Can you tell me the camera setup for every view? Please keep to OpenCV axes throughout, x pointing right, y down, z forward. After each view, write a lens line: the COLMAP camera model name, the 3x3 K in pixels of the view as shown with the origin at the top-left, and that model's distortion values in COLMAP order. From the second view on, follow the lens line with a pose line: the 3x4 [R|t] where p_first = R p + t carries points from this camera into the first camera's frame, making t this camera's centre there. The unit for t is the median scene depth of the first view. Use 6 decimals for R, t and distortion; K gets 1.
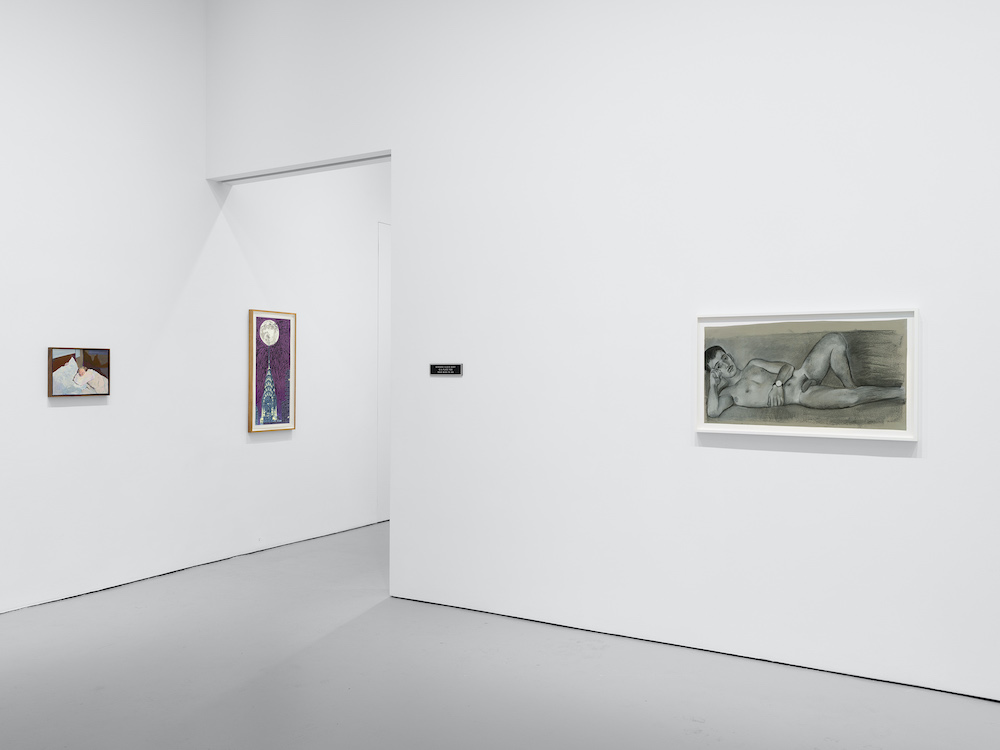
lens RADIAL K [[785.2, 0, 499.9], [0, 785.2, 372.5], [0, 0, 1]] dist [-0.003248, 0.000969]
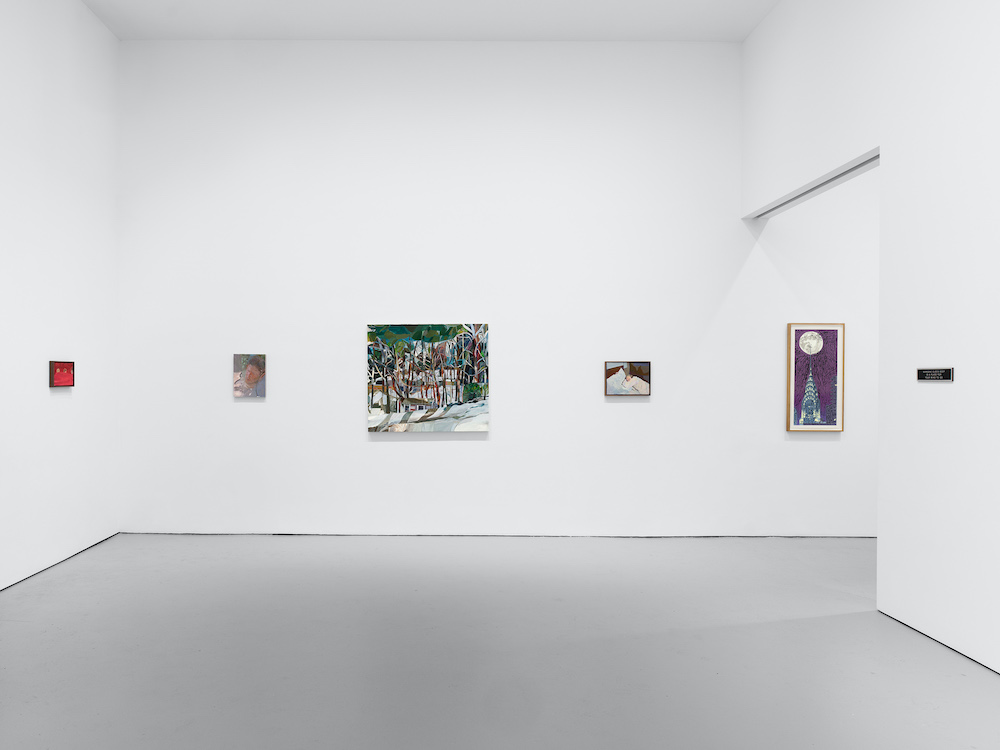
lens RADIAL K [[597.5, 0, 498.7], [0, 597.5, 380.9], [0, 0, 1]] dist [0.002341, 0.000165]
pose [[0.537024, 0.000244, -0.843567, 0.187782], [0.002078, 0.999997, 0.001612, 0.001001], [0.843564, -0.002618, 0.537022, 0.174668]]
